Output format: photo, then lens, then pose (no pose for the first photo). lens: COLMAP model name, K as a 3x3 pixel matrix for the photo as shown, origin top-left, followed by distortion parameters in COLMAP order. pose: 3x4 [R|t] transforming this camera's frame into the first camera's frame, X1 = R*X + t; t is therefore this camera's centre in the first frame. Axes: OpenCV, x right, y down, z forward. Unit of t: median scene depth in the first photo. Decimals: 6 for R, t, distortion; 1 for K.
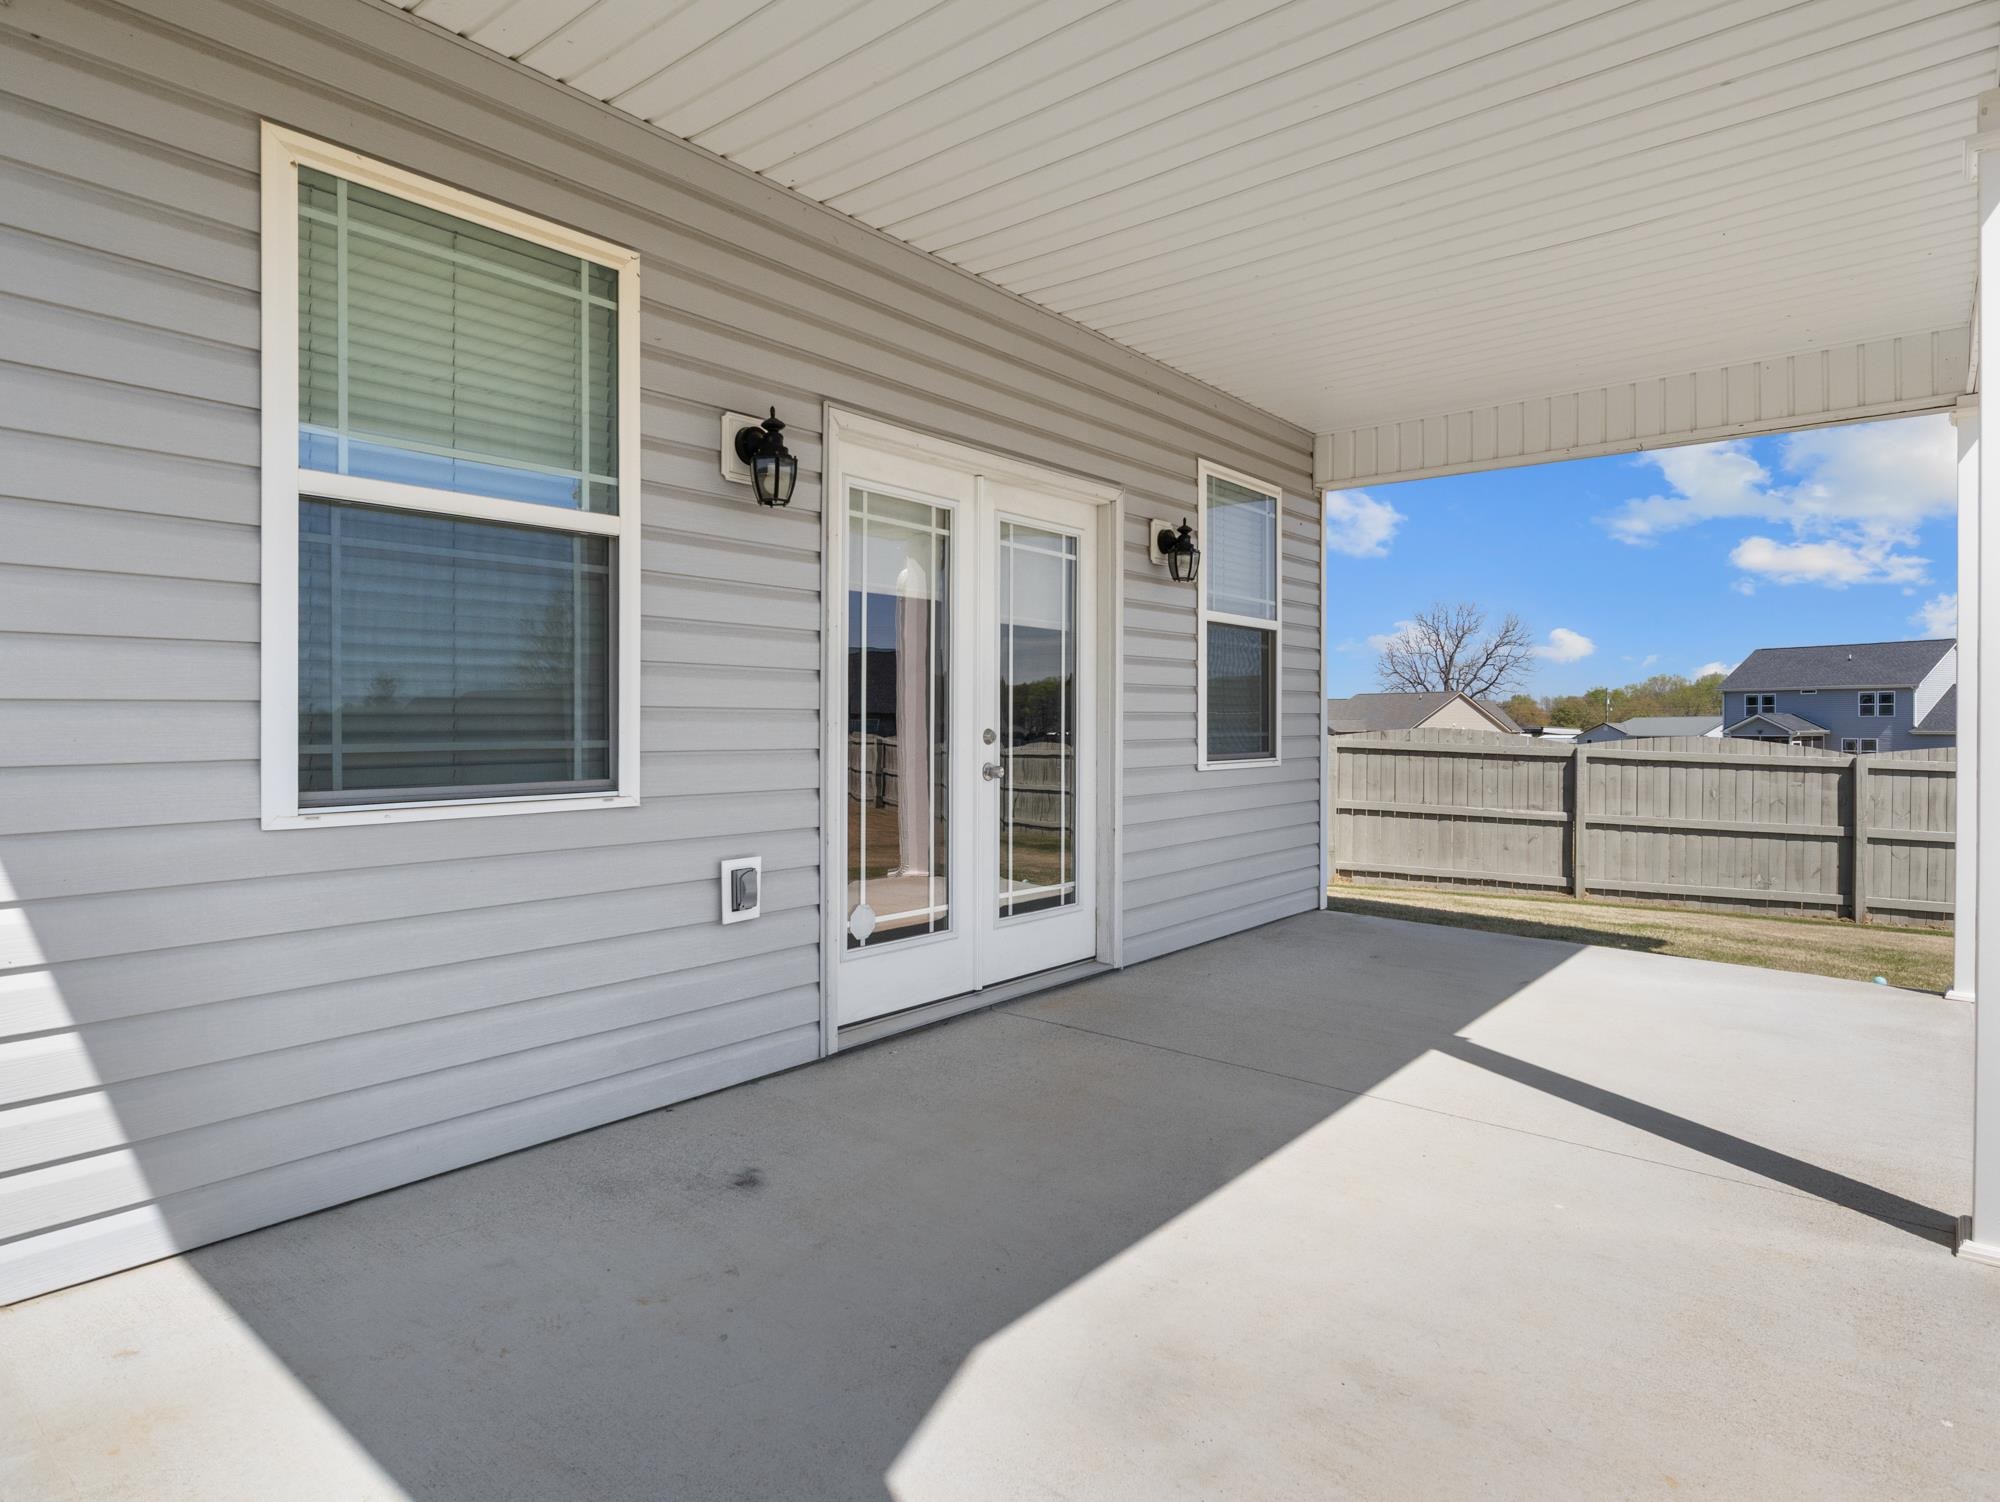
lens RADIAL K [[1124.4, 0, 993.6], [0, 1124.4, 719.9], [0, 0, 1]] dist [-0.000307, -0.001592]
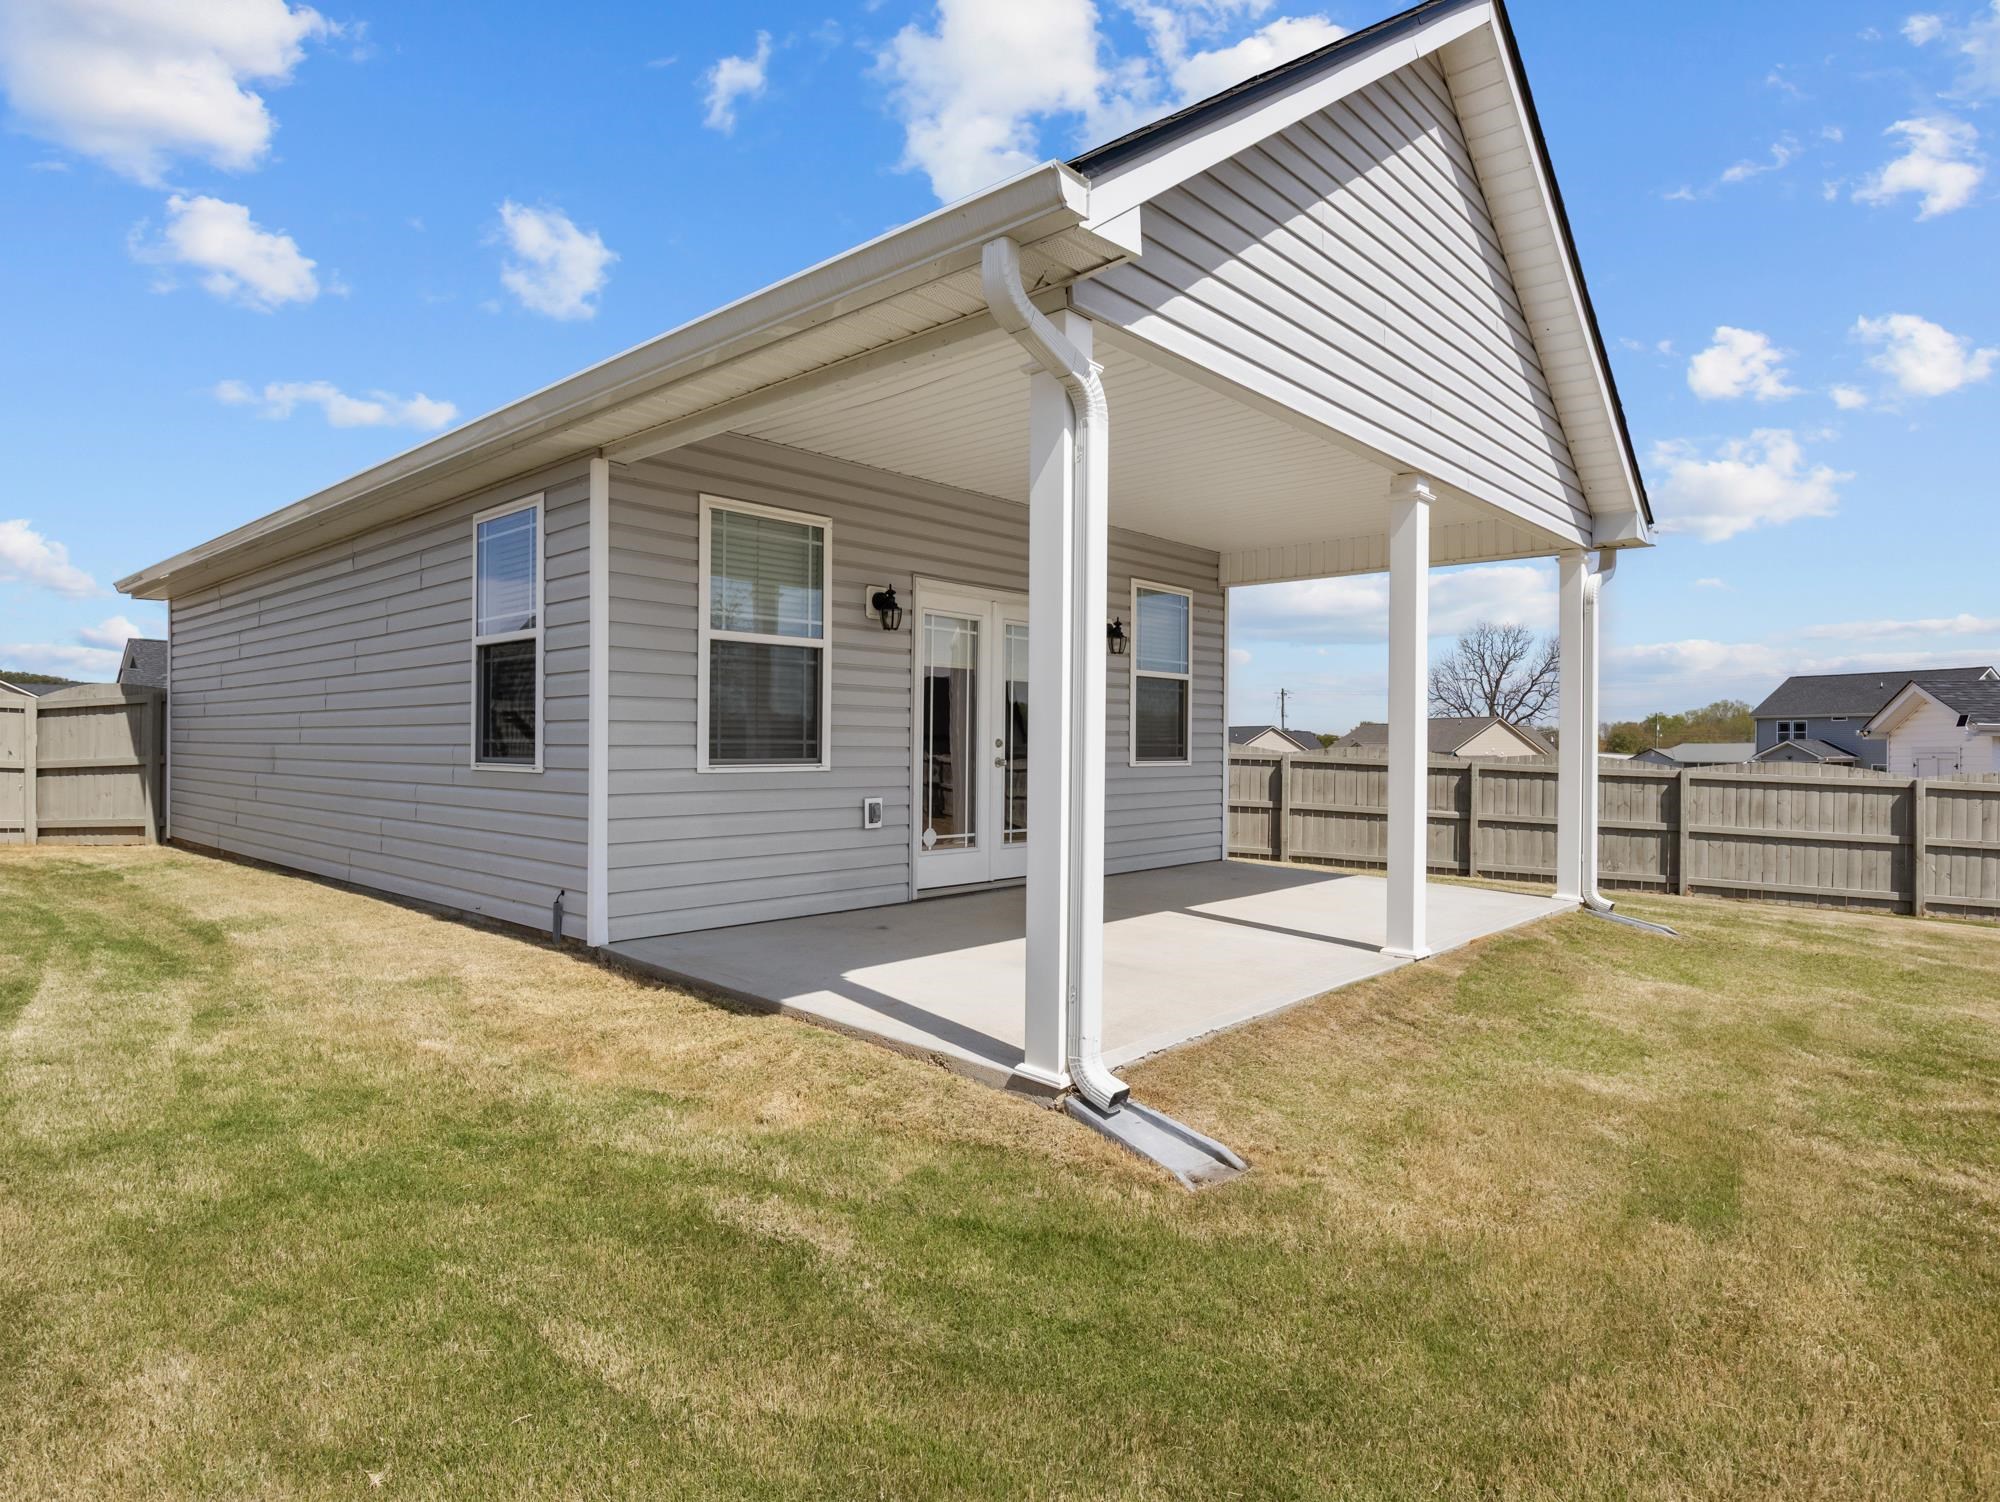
lens RADIAL K [[1124.4, 0, 993.6], [0, 1124.4, 719.9], [0, 0, 1]] dist [-0.000307, -0.001592]
pose [[0.998744, 0.005231, -0.049833, 0.078221], [-0.006230, 0.999782, -0.019921, 0.013641], [0.049718, 0.020206, 0.998559, -0.826231]]
